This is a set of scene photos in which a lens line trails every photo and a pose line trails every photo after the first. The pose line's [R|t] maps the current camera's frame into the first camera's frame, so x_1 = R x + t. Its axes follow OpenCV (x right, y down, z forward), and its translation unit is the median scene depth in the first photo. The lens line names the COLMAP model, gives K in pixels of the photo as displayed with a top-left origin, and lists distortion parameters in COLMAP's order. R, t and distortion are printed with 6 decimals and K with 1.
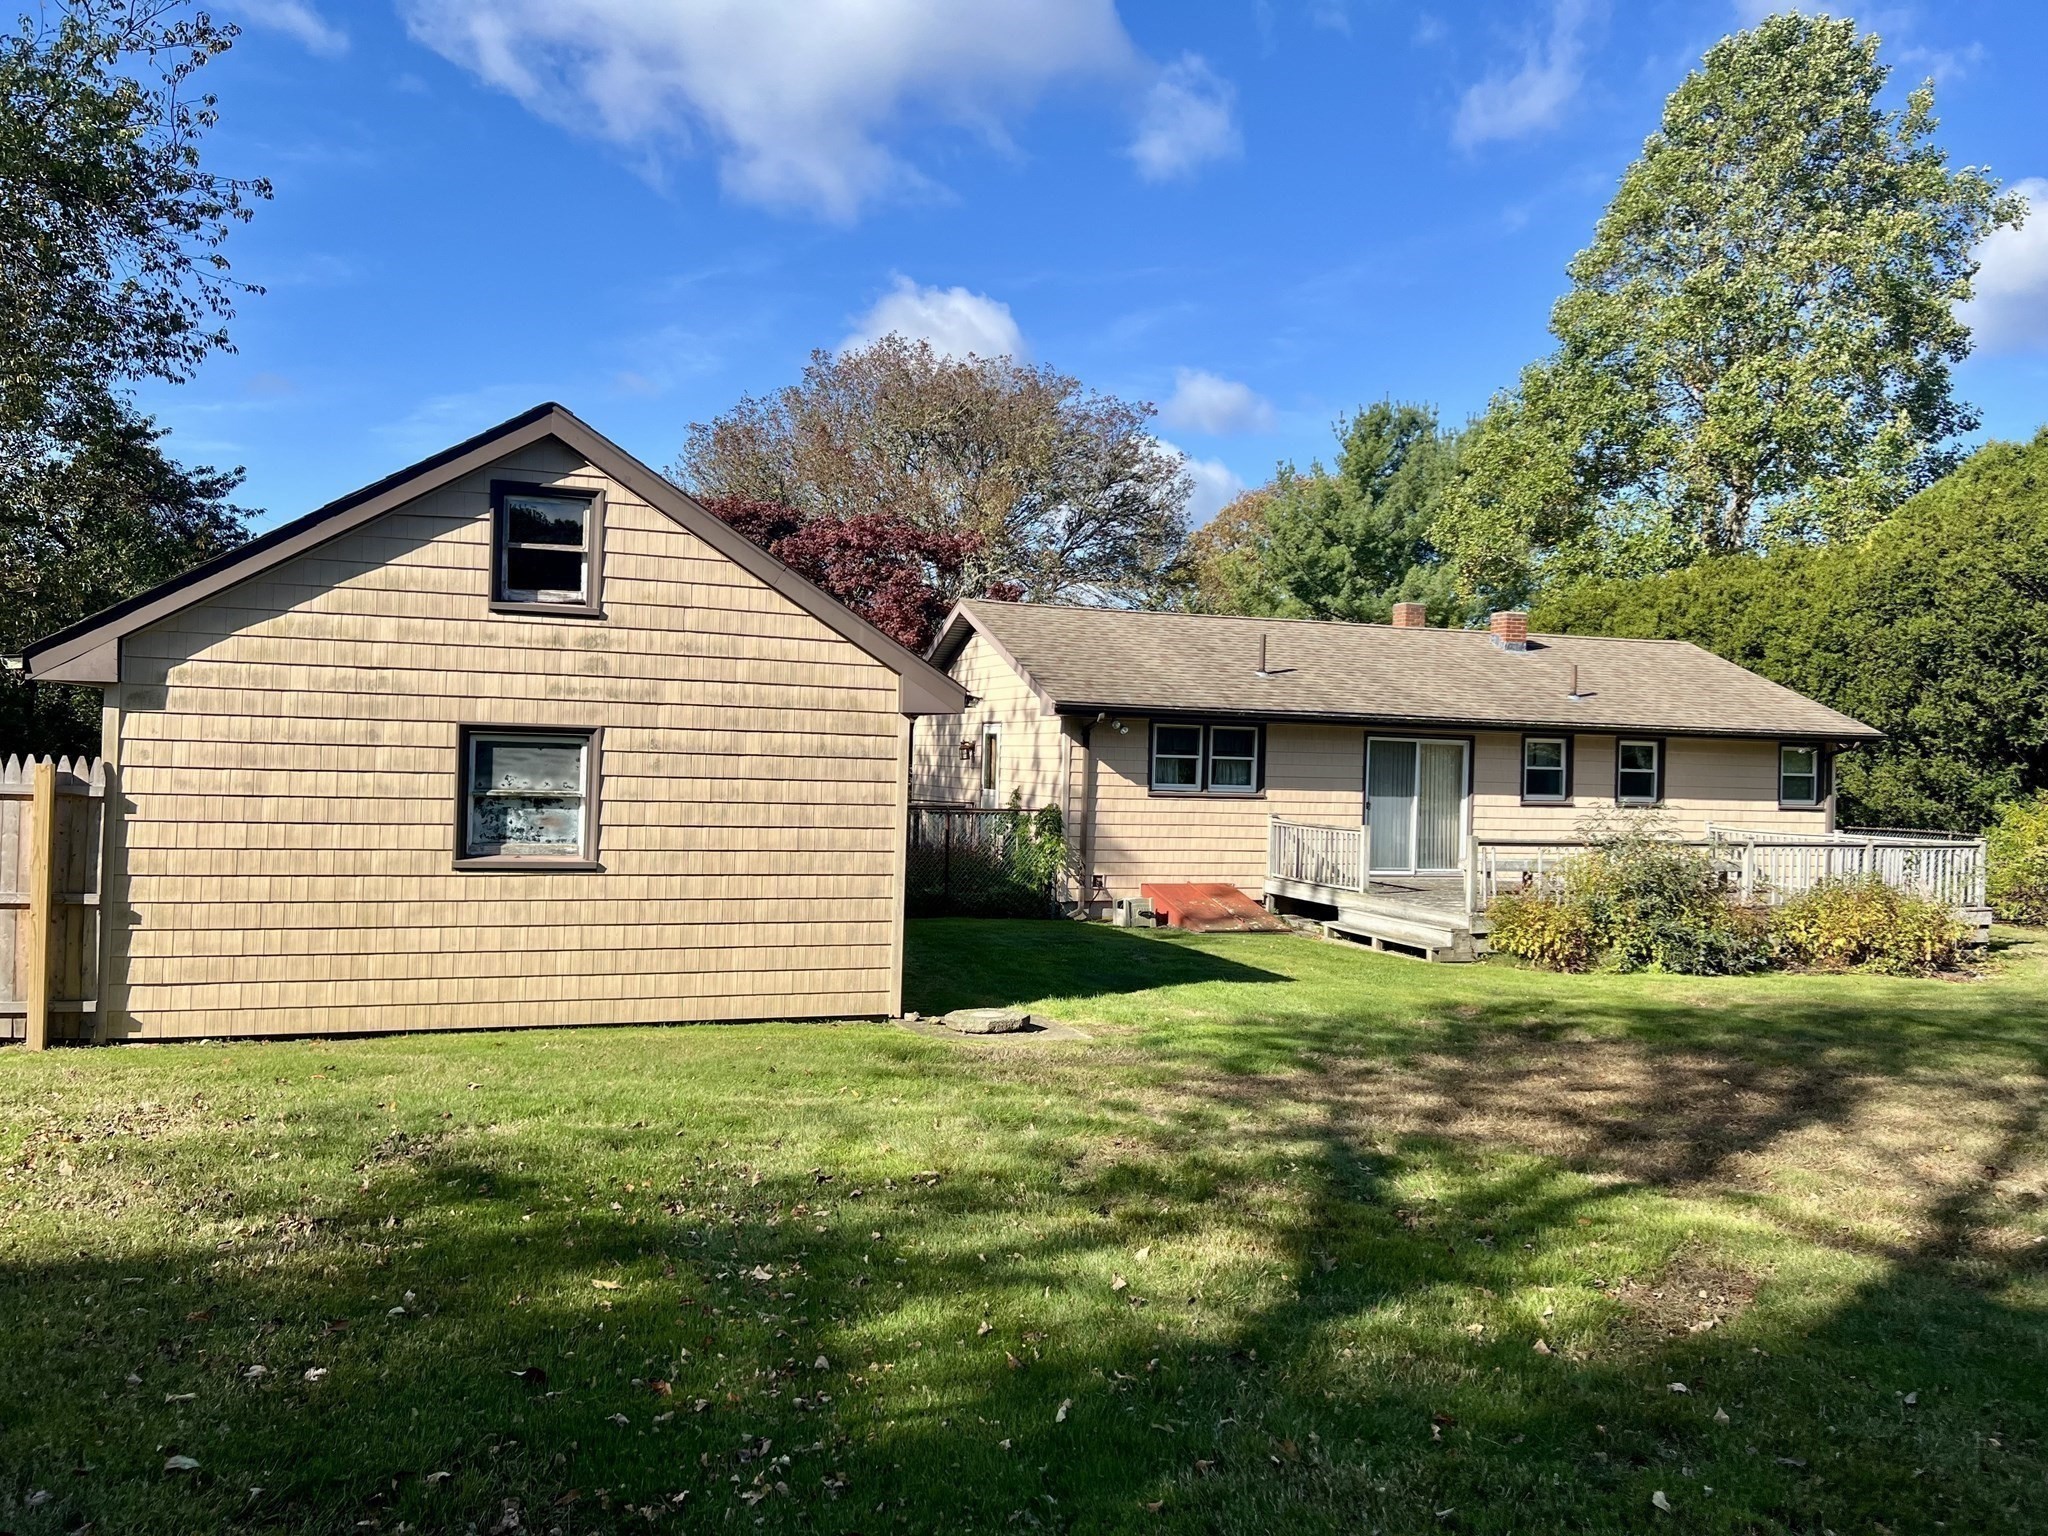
lens RADIAL K [[1514.7, 0, 999.1], [0, 1514.7, 760.0], [0, 0, 1]] dist [0.090068, -0.079487]
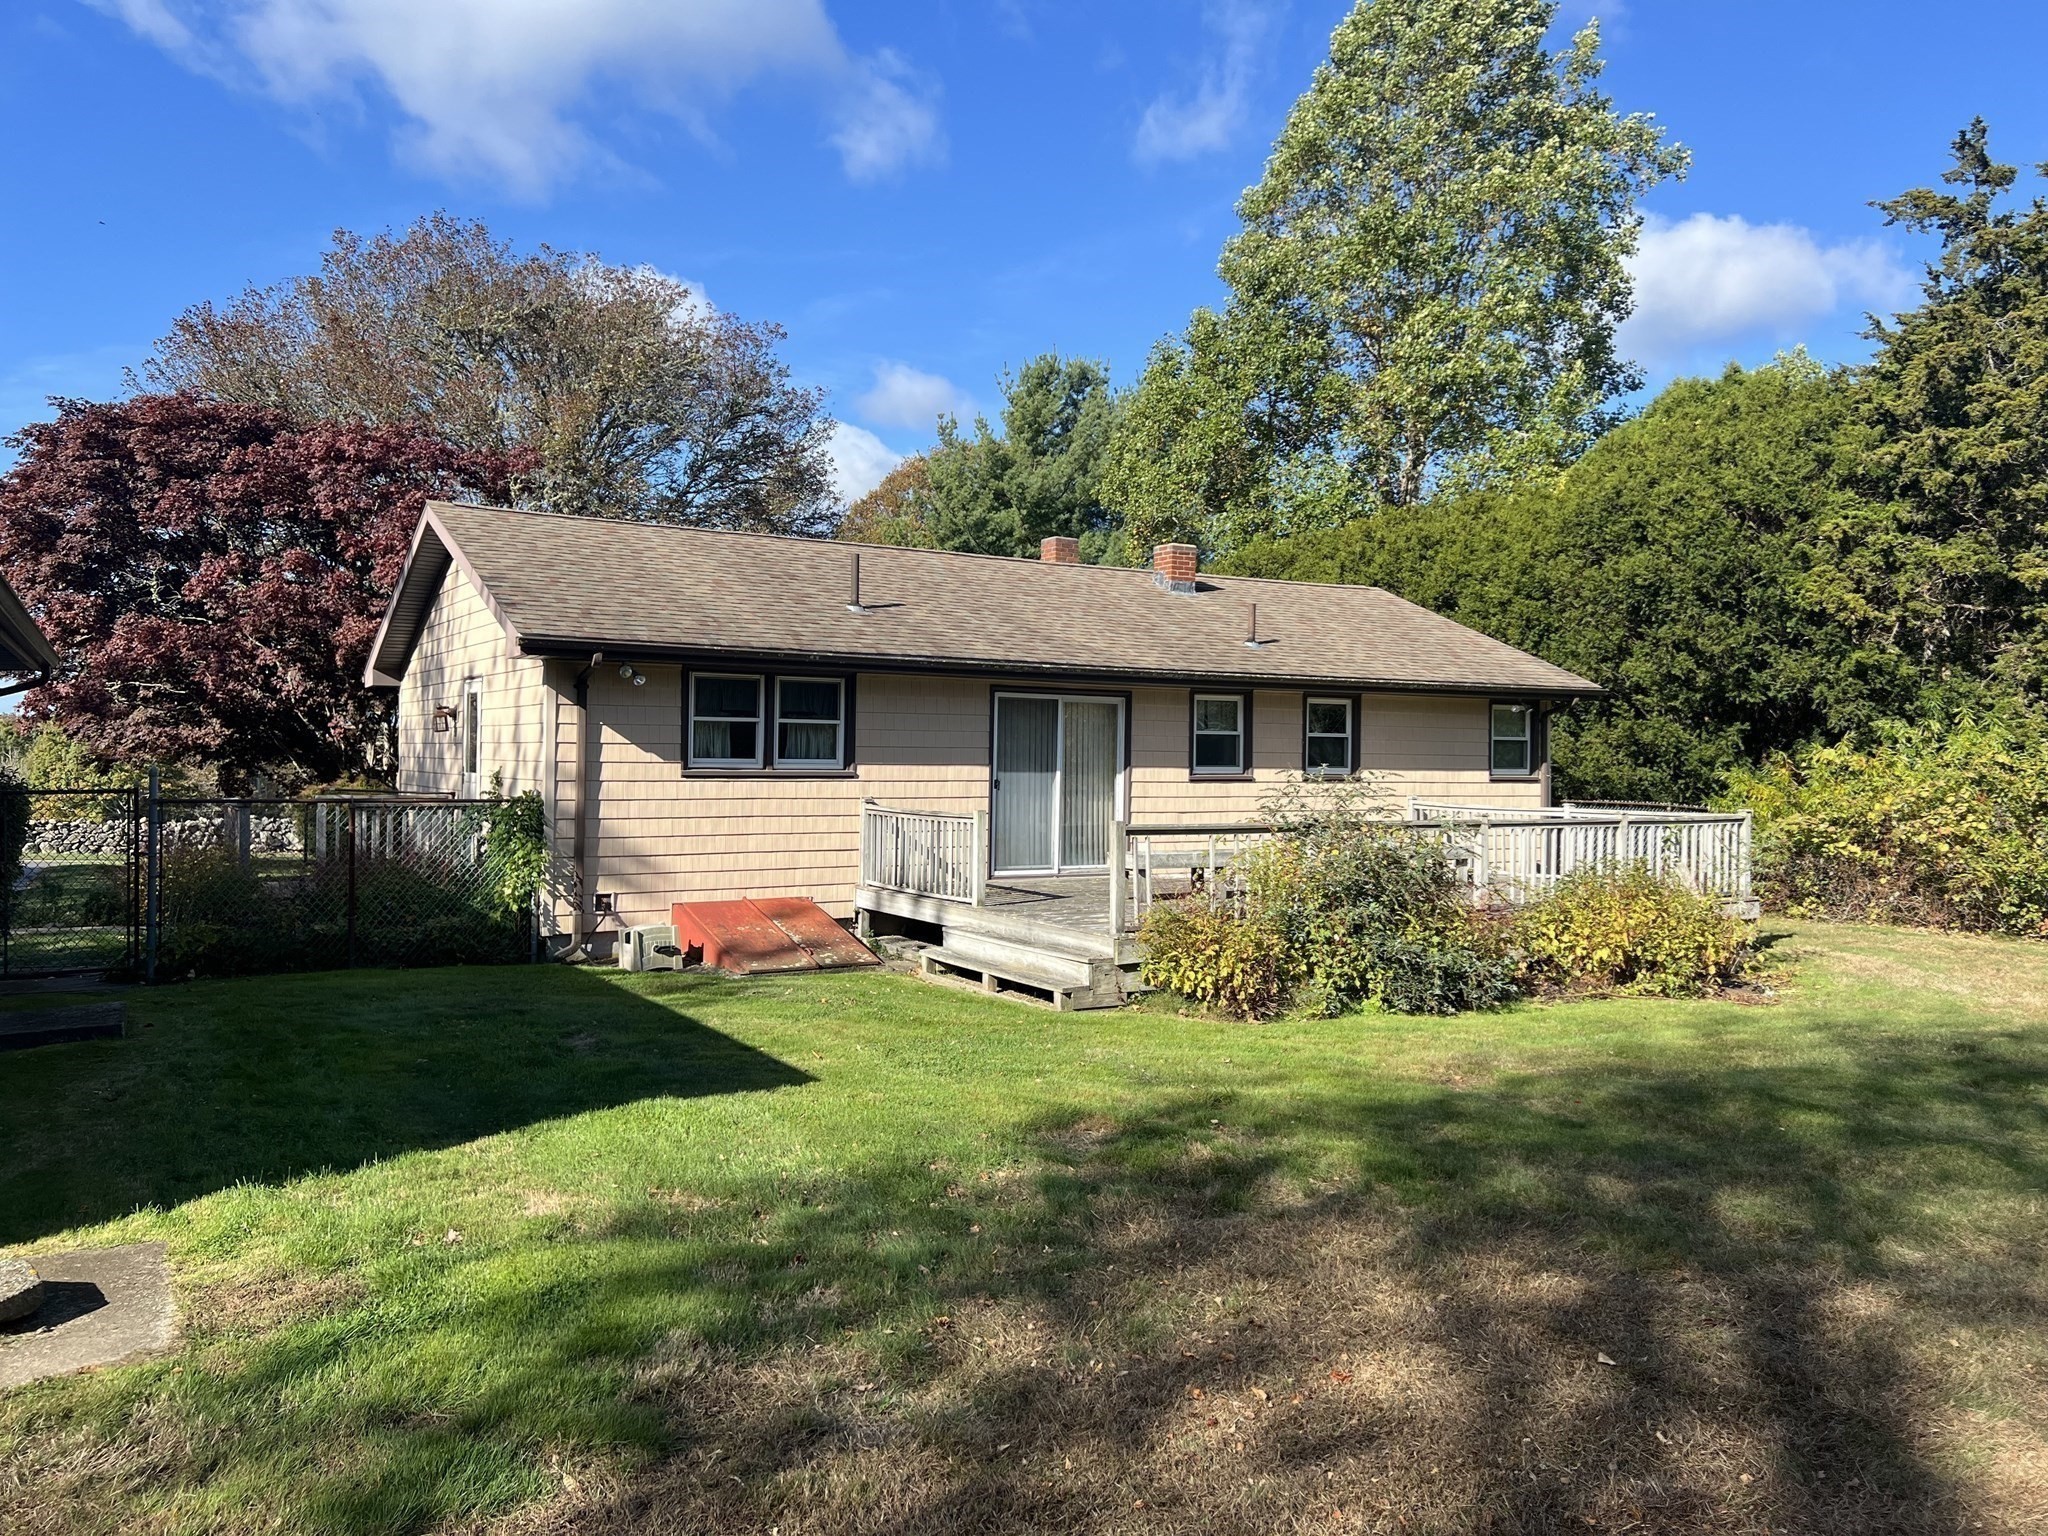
lens RADIAL K [[1493.8, 0, 989.6], [0, 1493.8, 767.4], [0, 0, 1]] dist [0.265542, -0.445723]
pose [[0.982103, -0.017442, 0.187536, 0.103619], [0.015945, 0.999828, 0.009486, 0.014888], [-0.187669, -0.006325, 0.982212, 0.284497]]
